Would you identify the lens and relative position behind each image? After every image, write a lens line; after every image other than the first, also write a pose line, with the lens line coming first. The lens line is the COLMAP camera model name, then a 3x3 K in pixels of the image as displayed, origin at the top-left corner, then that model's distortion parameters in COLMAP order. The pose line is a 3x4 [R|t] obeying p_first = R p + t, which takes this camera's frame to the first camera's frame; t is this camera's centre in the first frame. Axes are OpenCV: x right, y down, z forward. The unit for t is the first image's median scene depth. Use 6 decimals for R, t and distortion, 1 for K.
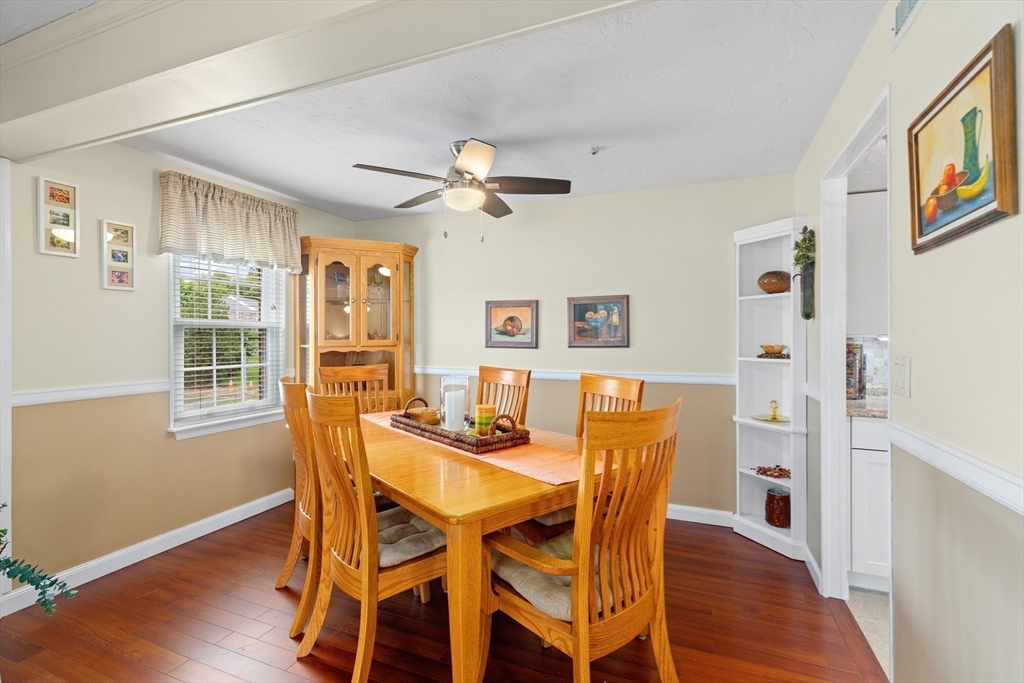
lens RADIAL K [[463.7, 0, 513.2], [0, 463.7, 338.9], [0, 0, 1]] dist [0.007433, -0.000611]
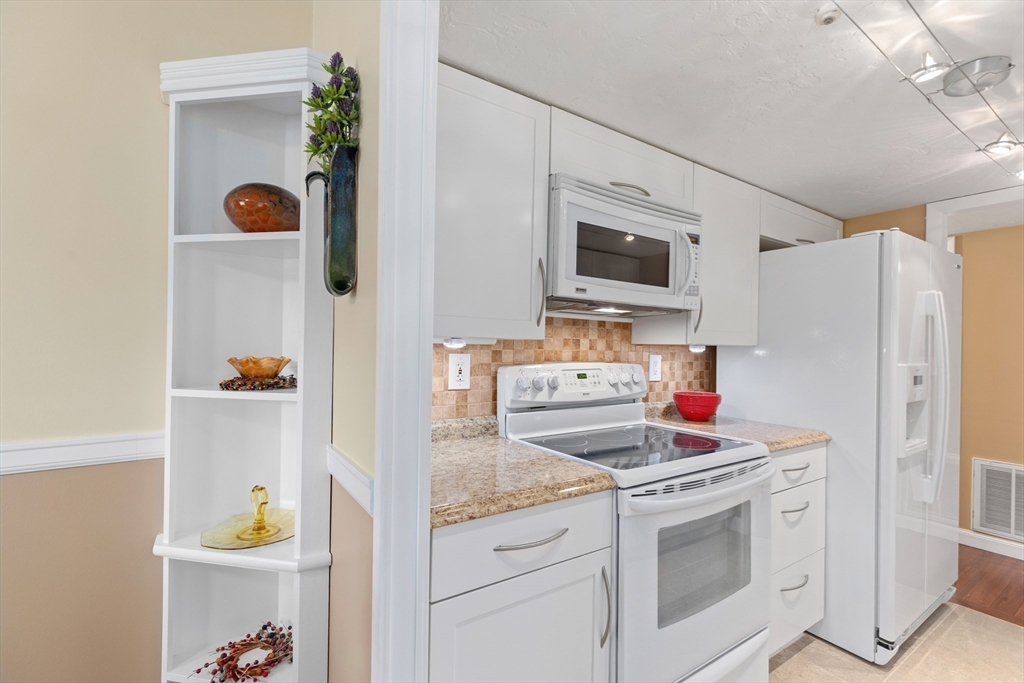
lens RADIAL K [[463.7, 0, 519.1], [0, 463.7, 345.7], [0, 0, 1]] dist [0.007433, -0.000611]
pose [[0.555568, 0.008938, 0.831423, 0.346572], [-0.014521, 0.999894, -0.001046, -0.000436], [-0.831344, -0.011492, 0.555639, 0.580807]]
